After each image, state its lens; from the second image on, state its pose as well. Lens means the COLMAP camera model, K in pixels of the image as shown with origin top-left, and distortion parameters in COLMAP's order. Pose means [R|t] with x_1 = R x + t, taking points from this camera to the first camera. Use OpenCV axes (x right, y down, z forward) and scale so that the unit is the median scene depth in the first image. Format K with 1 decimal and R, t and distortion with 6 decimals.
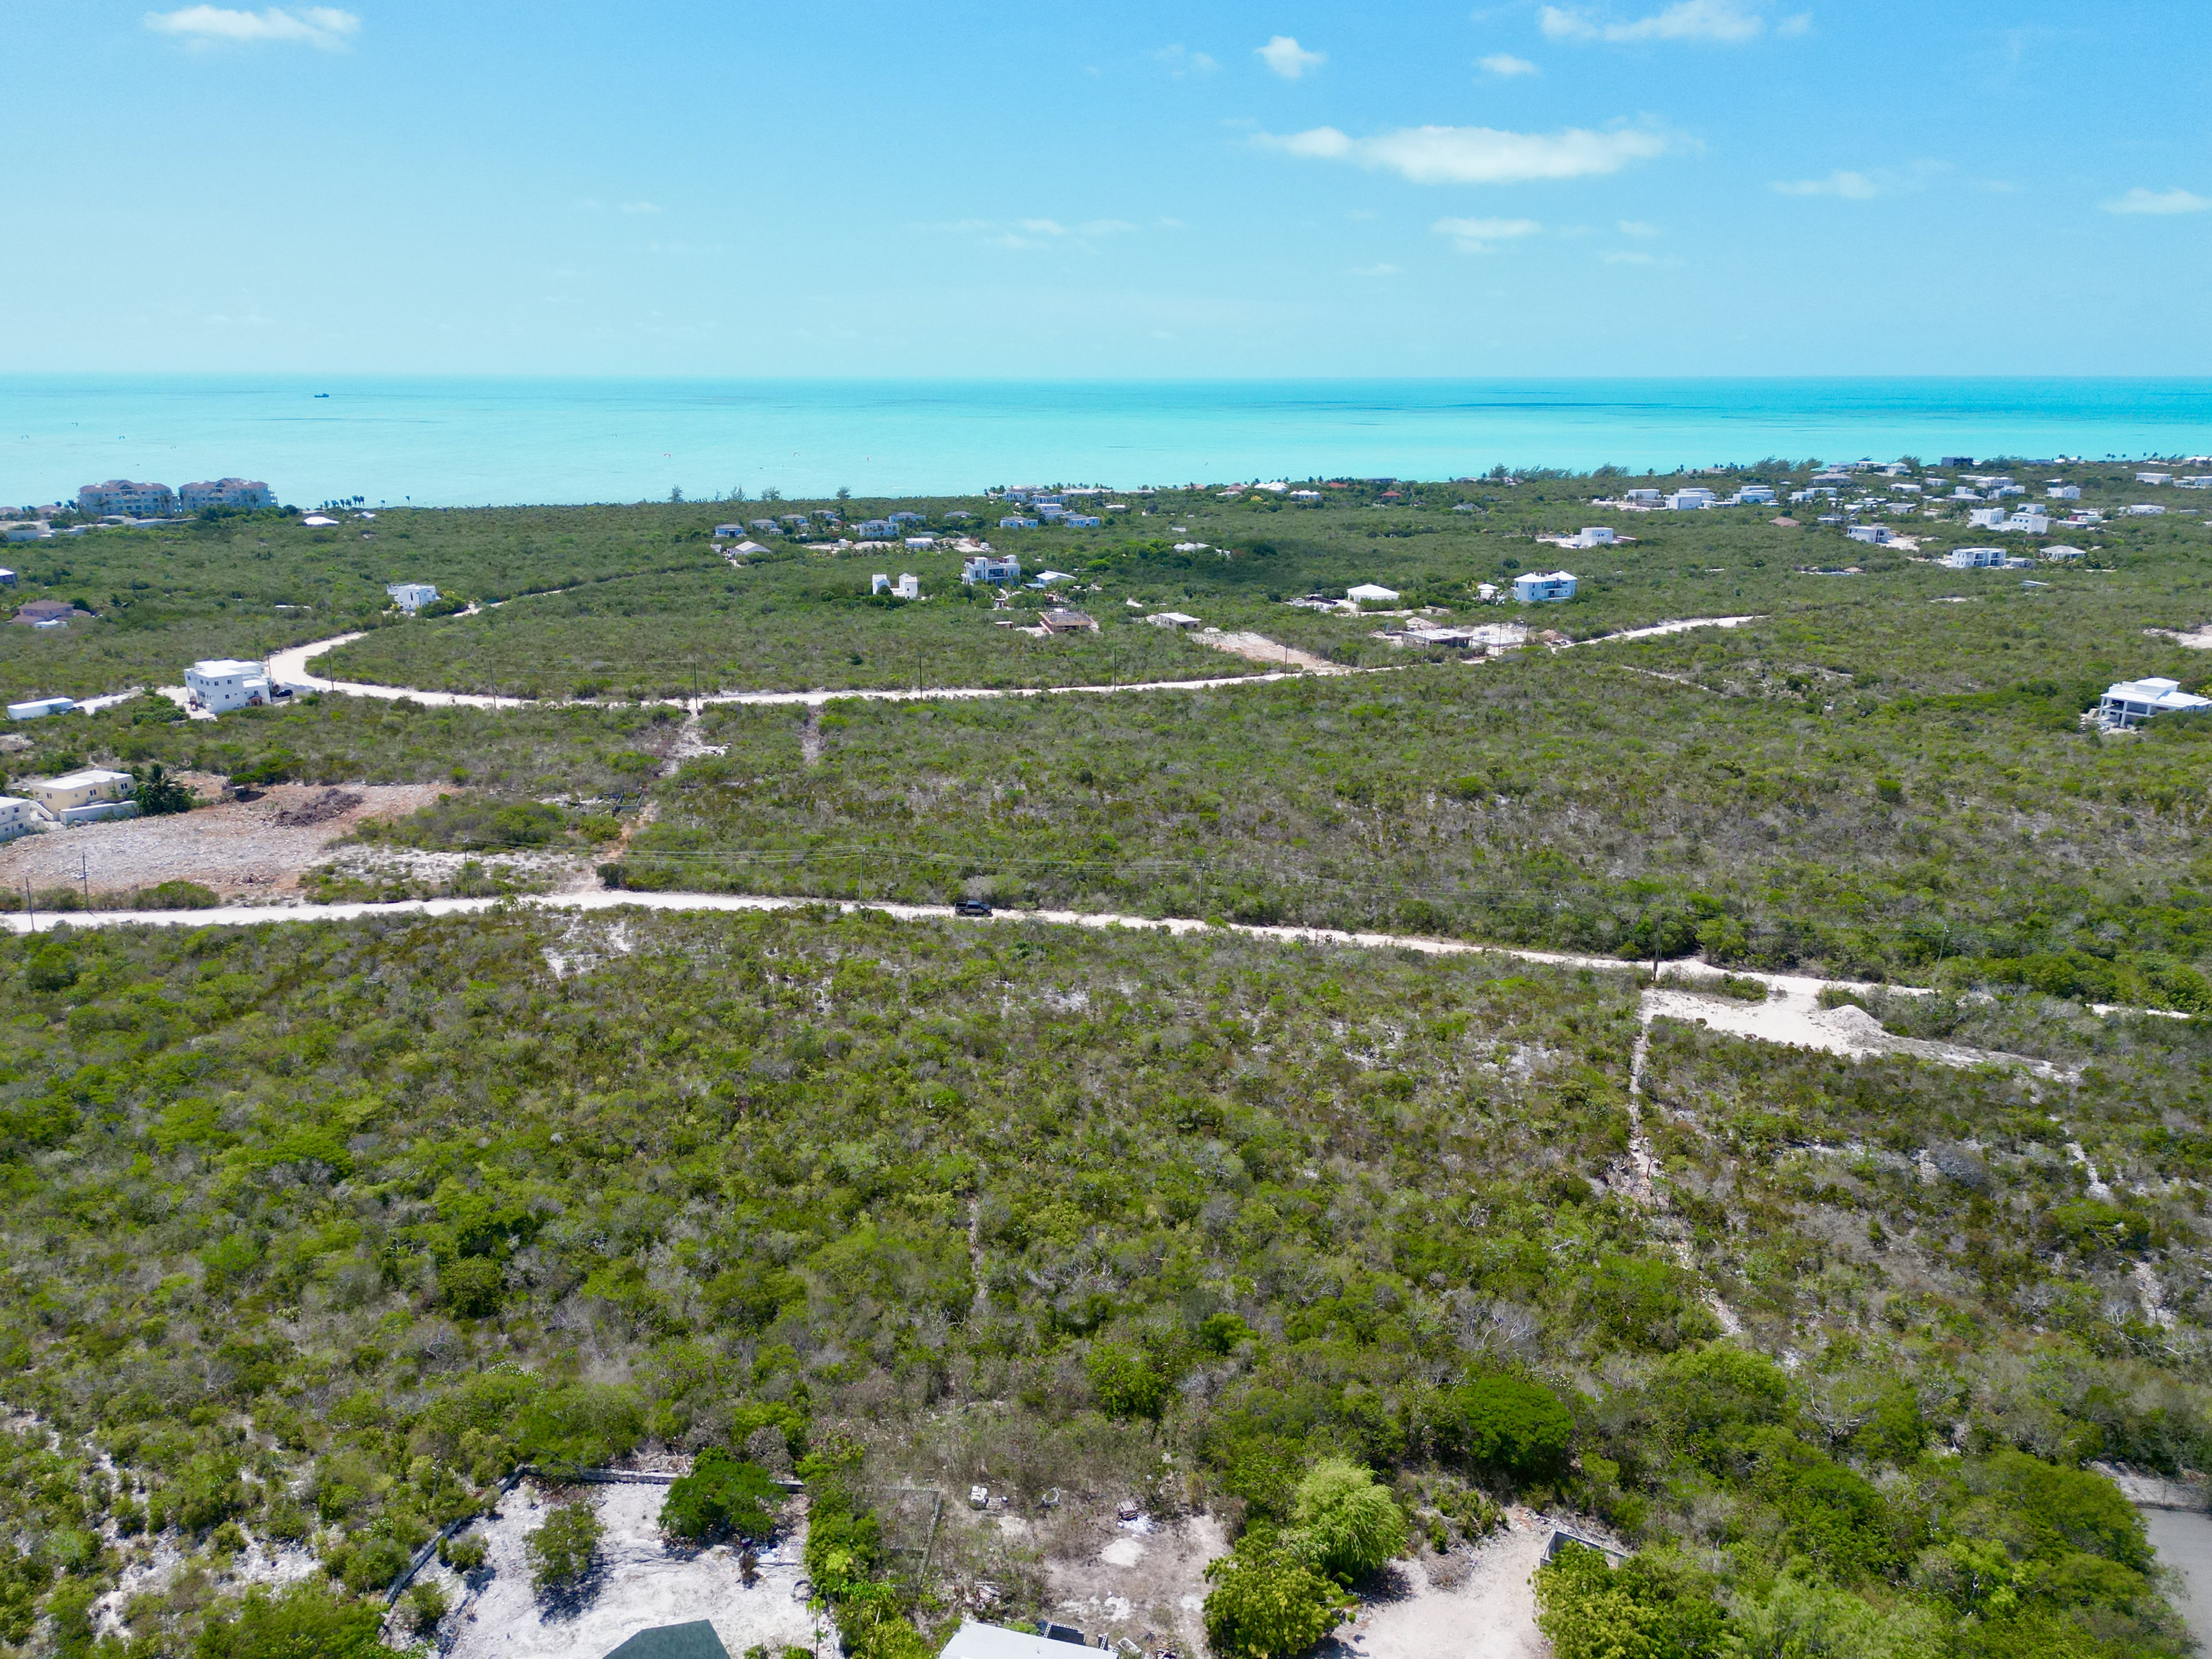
lens RADIAL K [[1550.6, 0, 1102.7], [0, 1550.6, 878.4], [0, 0, 1]] dist [0.089046, -0.103670]
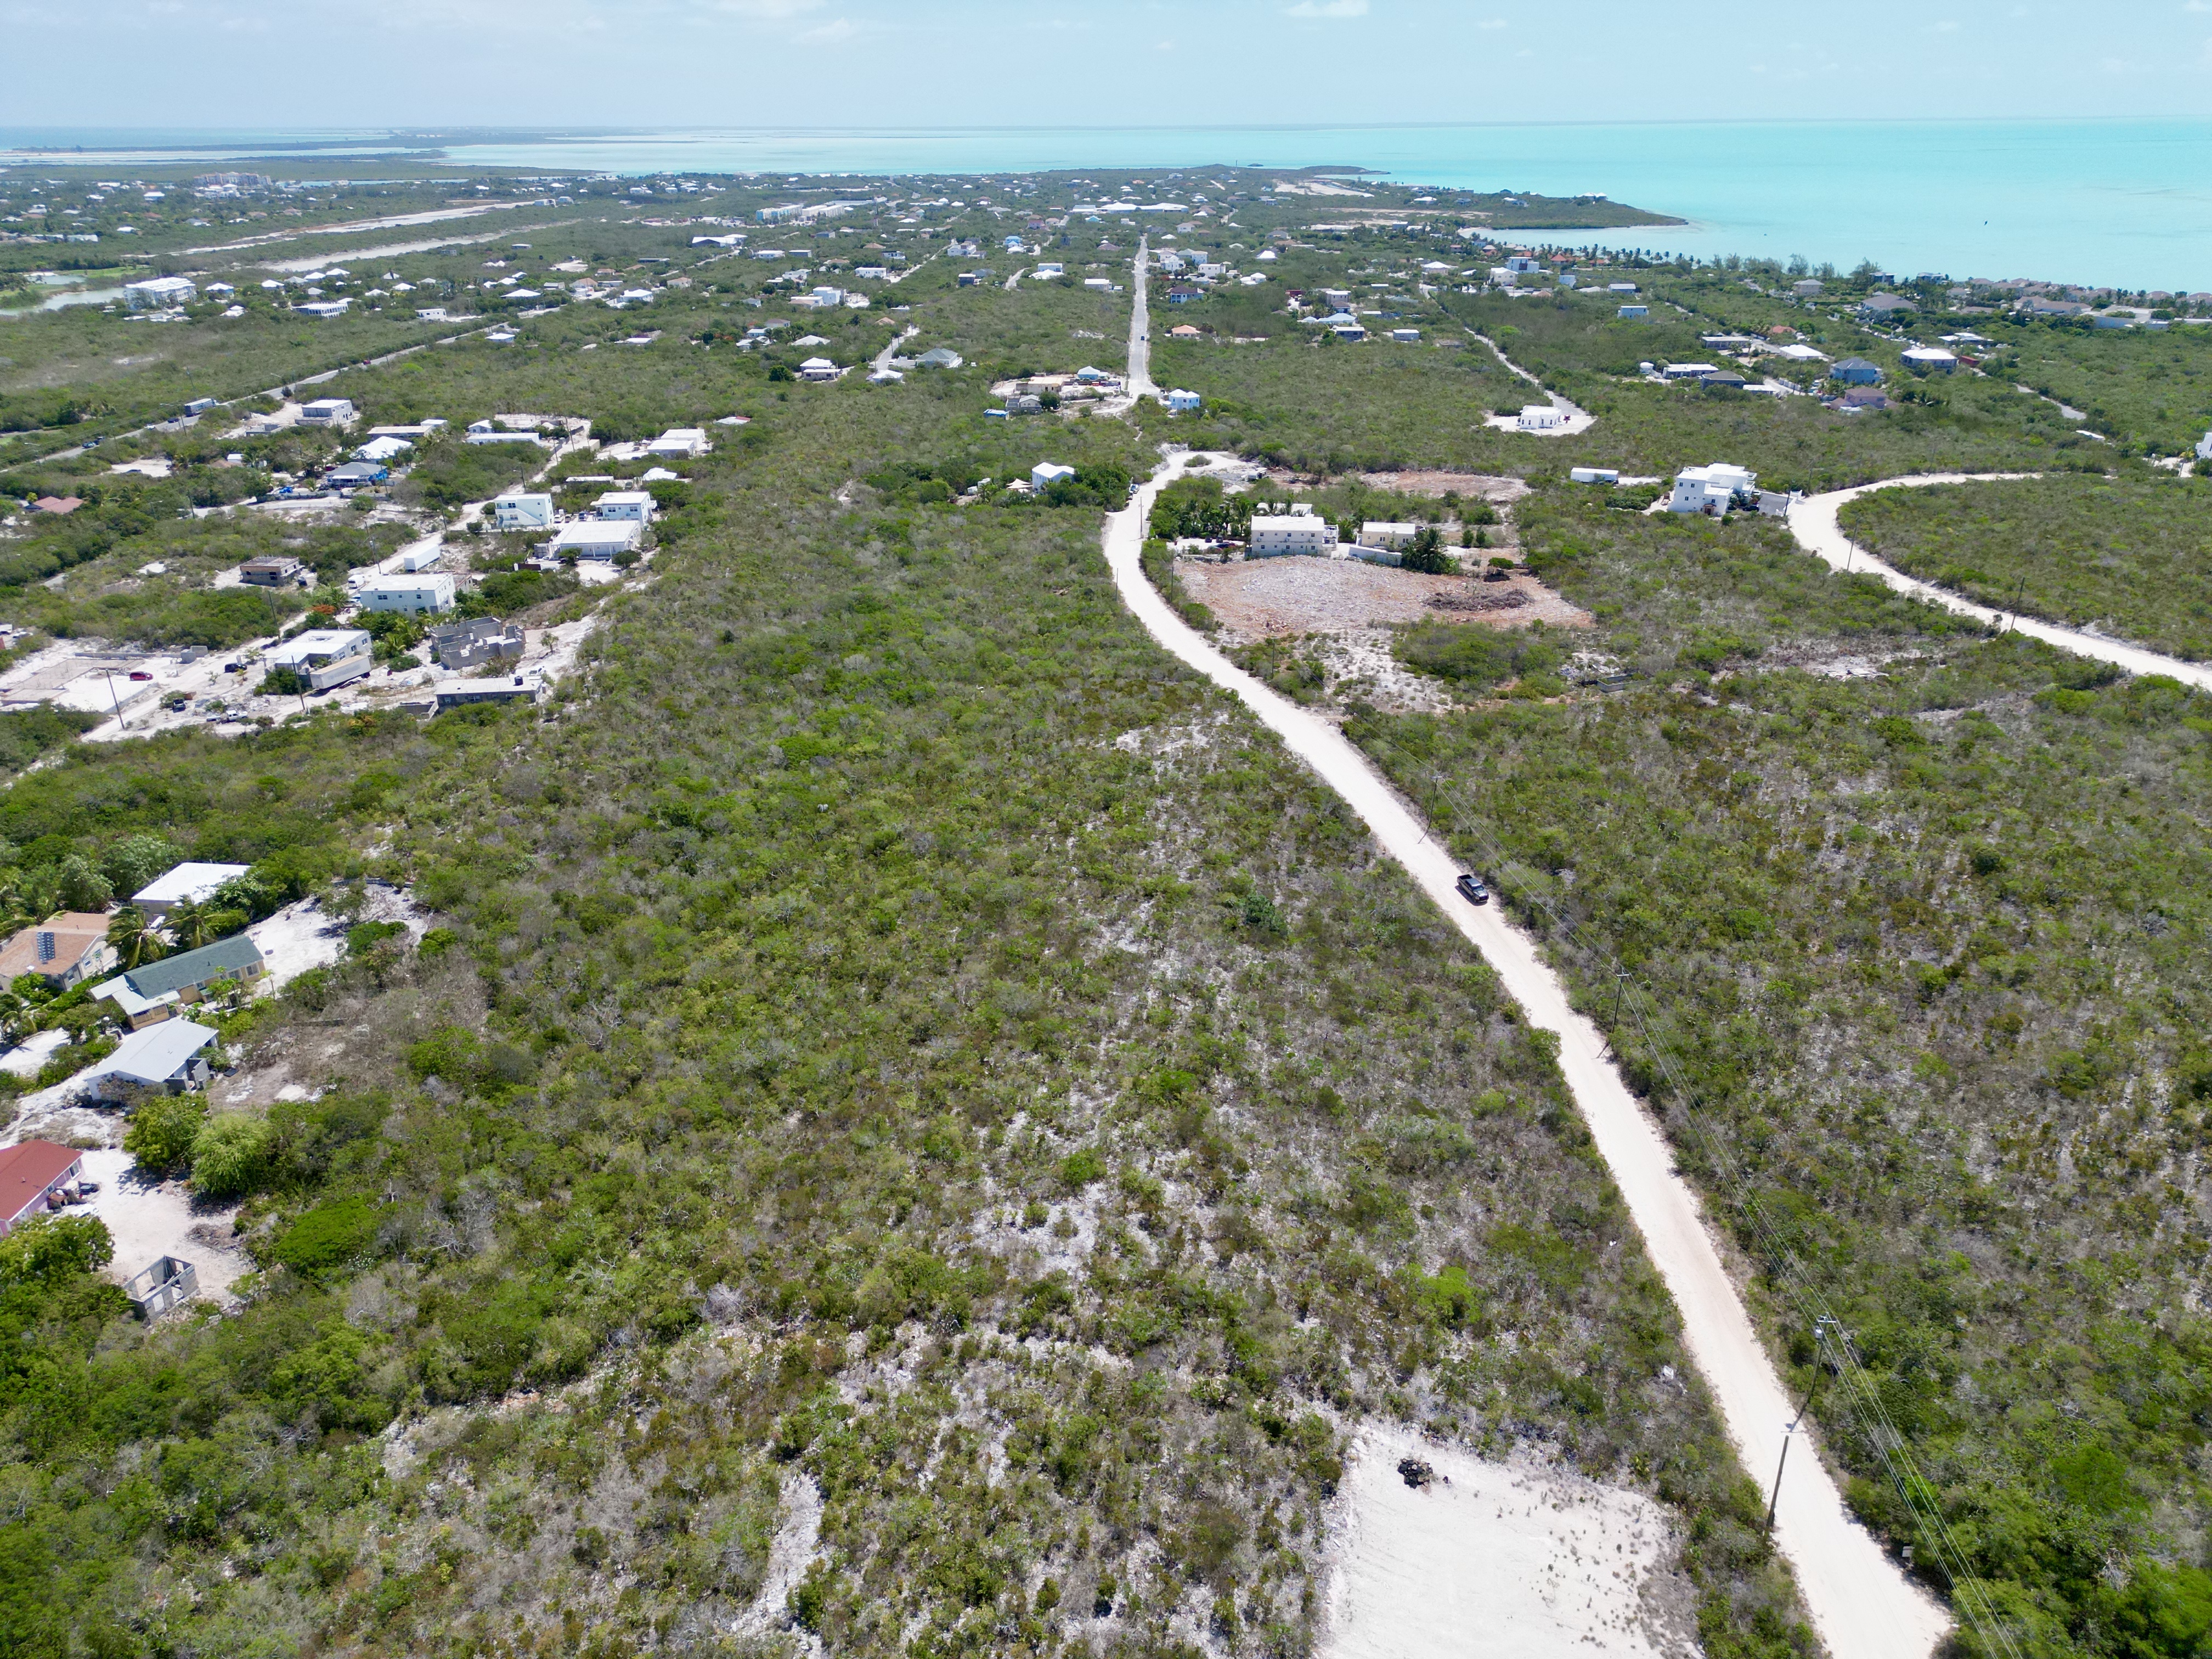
lens RADIAL K [[1537.3, 0, 1106.0], [0, 1537.3, 829.5], [0, 0, 1]] dist [0.078929, -0.076054]
pose [[0.210069, 0.405308, -0.889717, 0.381655], [-0.299727, 0.892902, 0.335991, -0.144172], [0.930610, 0.196091, 0.309052, 0.329980]]
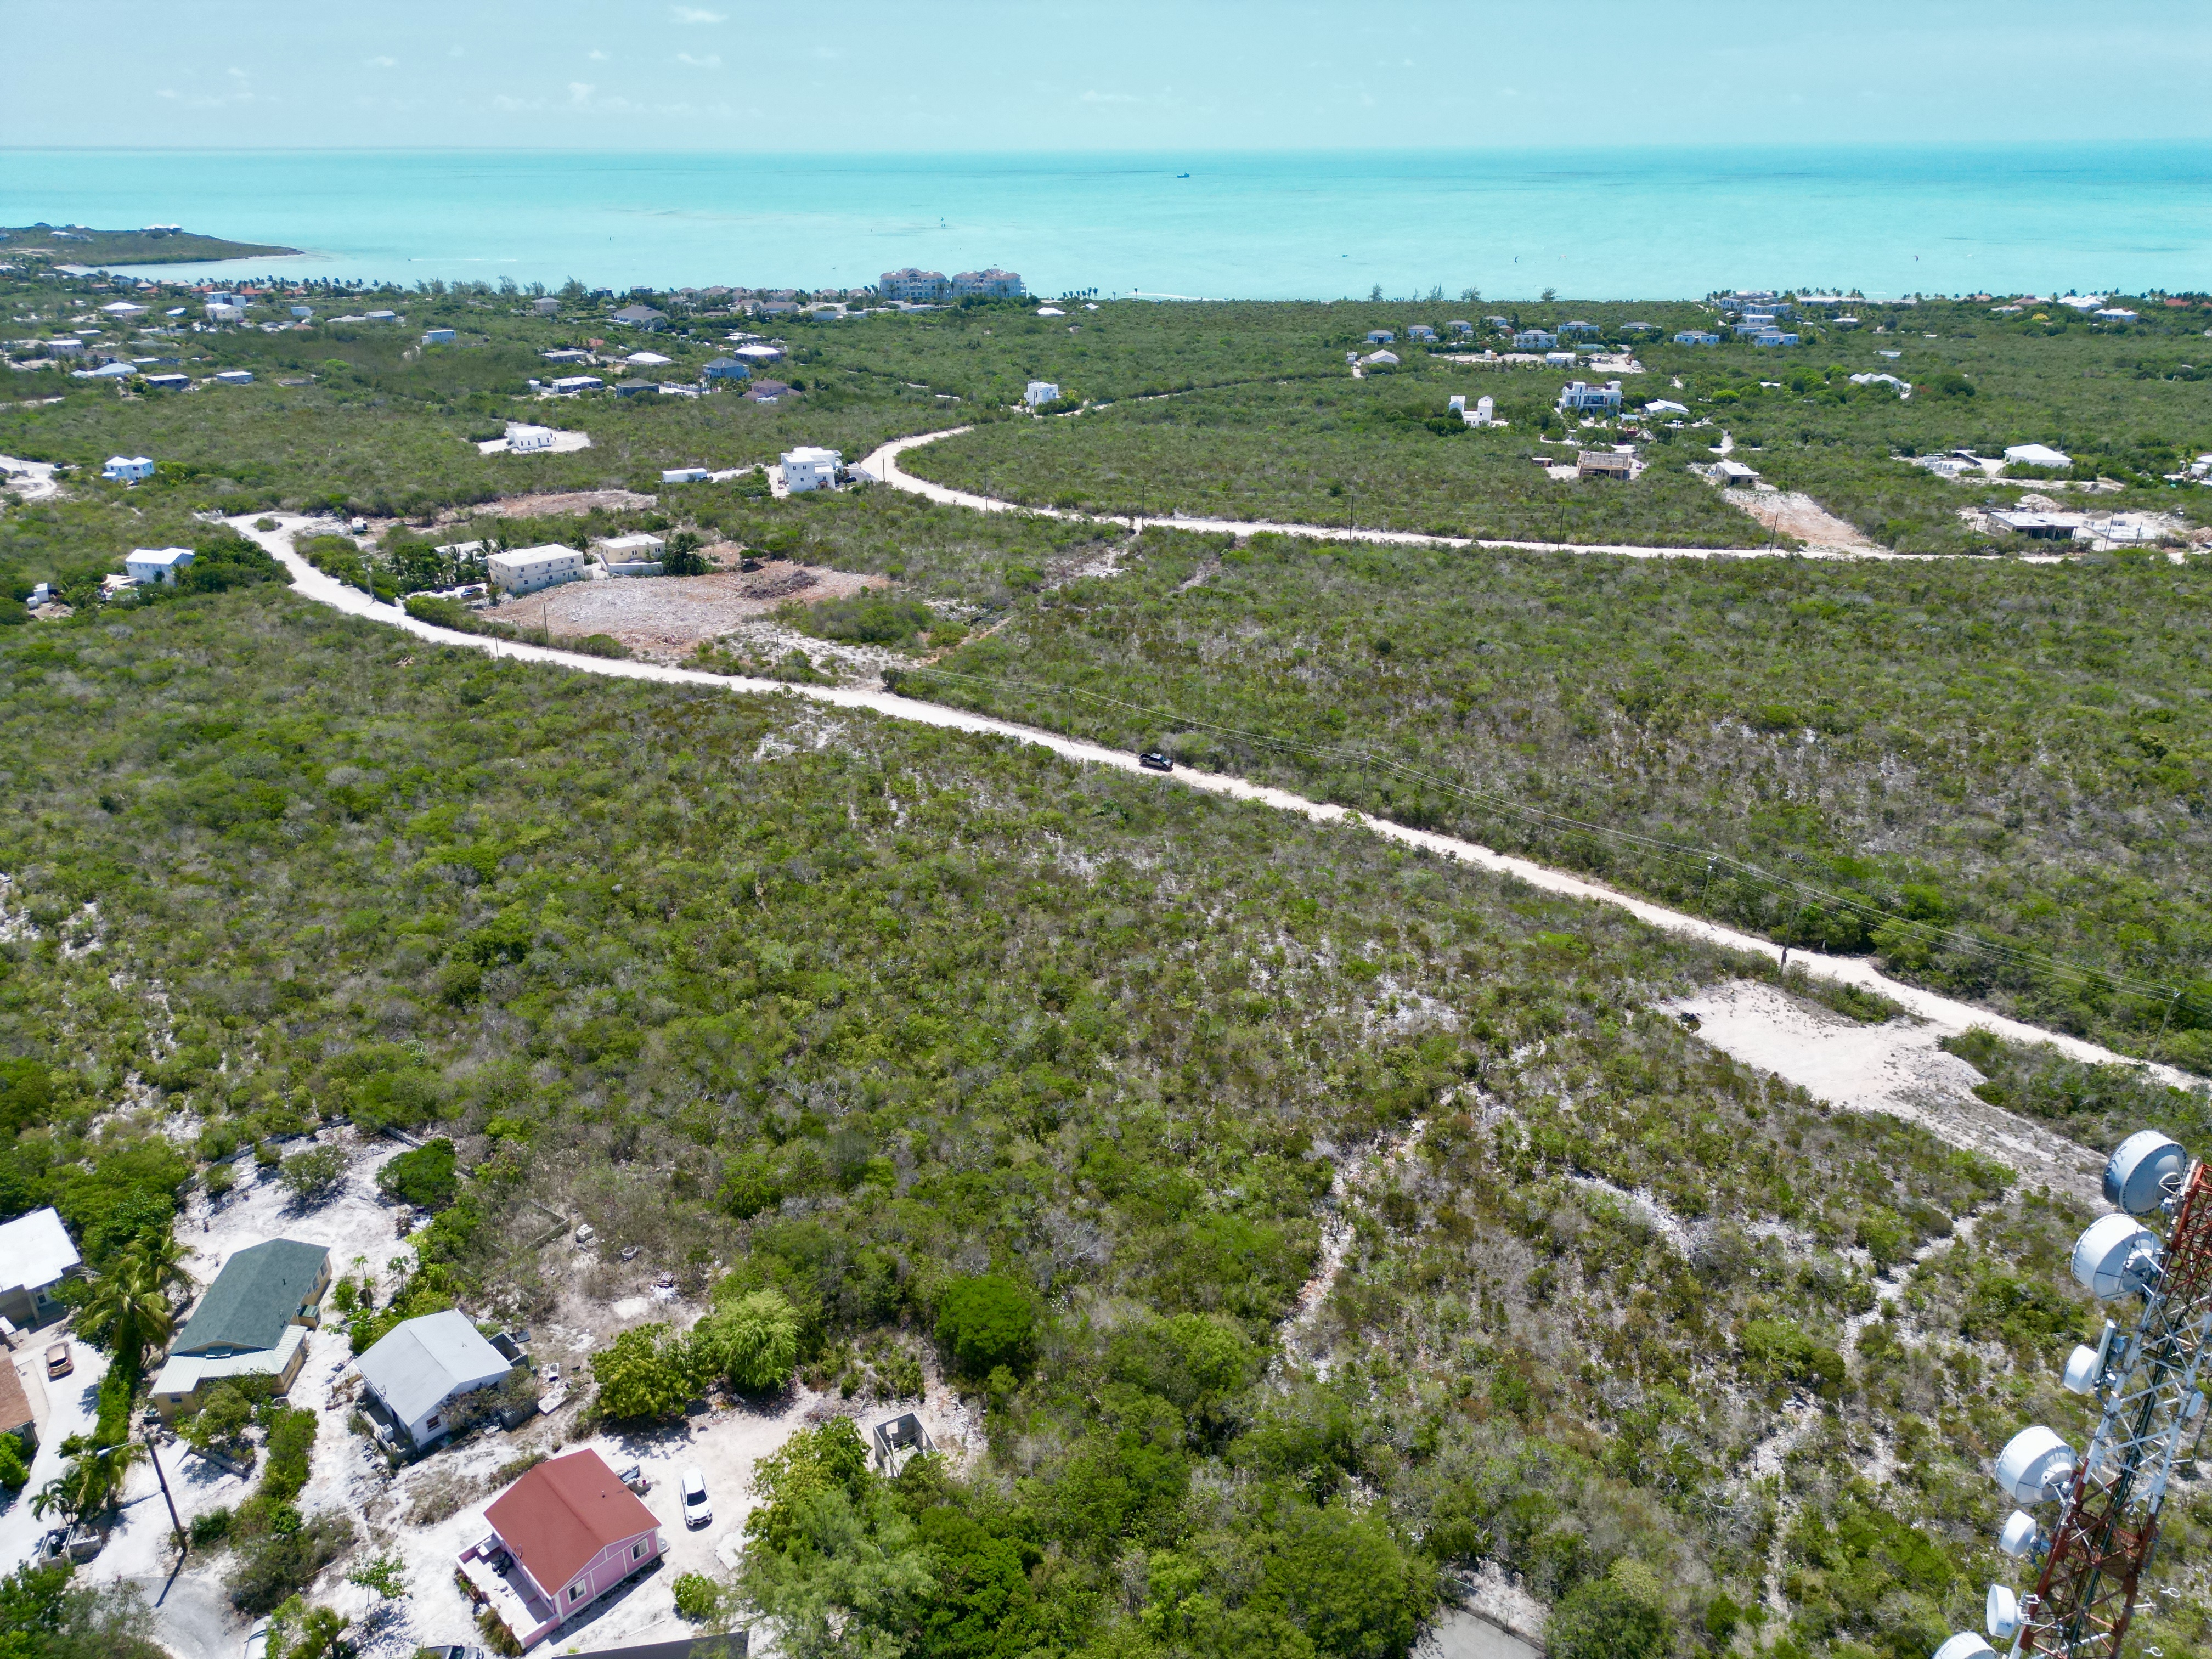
lens RADIAL K [[1537.3, 0, 1106.0], [0, 1537.3, 829.5], [0, 0, 1]] dist [0.078929, -0.076054]
pose [[0.876426, 0.191050, -0.442015, 0.222984], [-0.144732, 0.979996, 0.136605, -0.044882], [0.459271, -0.055750, 0.886545, 0.027893]]
